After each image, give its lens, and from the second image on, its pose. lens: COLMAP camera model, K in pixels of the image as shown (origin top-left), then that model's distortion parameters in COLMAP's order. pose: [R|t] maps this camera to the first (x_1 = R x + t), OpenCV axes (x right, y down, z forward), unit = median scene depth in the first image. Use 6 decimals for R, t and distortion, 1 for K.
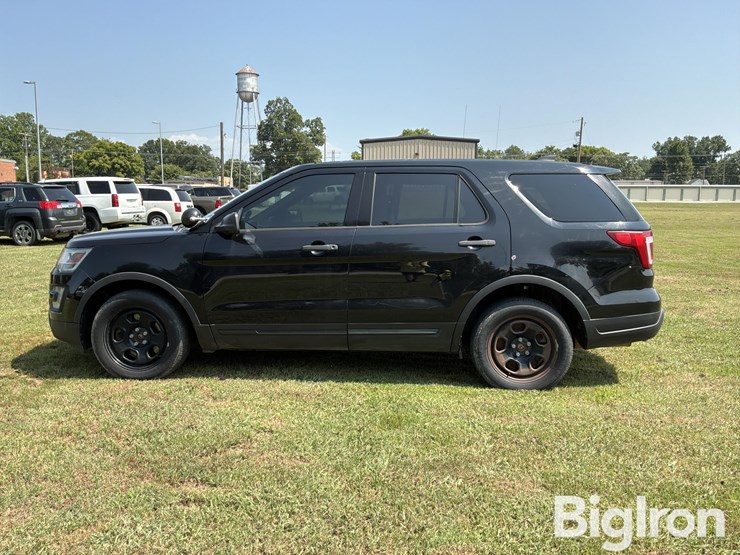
lens RADIAL K [[638.1, 0, 363.4], [0, 638.1, 278.7], [0, 0, 1]] dist [0.048455, -0.079055]
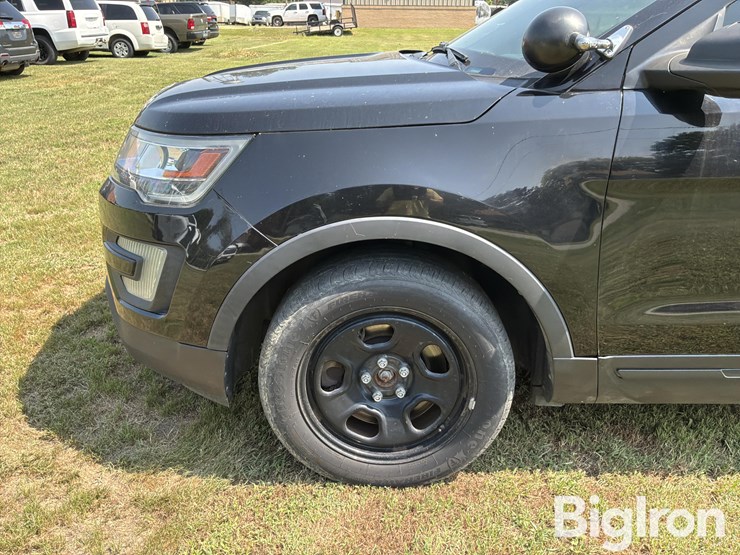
lens RADIAL K [[638.1, 0, 363.4], [0, 638.1, 278.7], [0, 0, 1]] dist [0.048455, -0.079055]
pose [[0.998058, -0.026724, 0.056264, -0.095859], [0.011408, 0.966431, 0.256673, -0.015331], [-0.061235, -0.255533, 0.964859, 0.164820]]
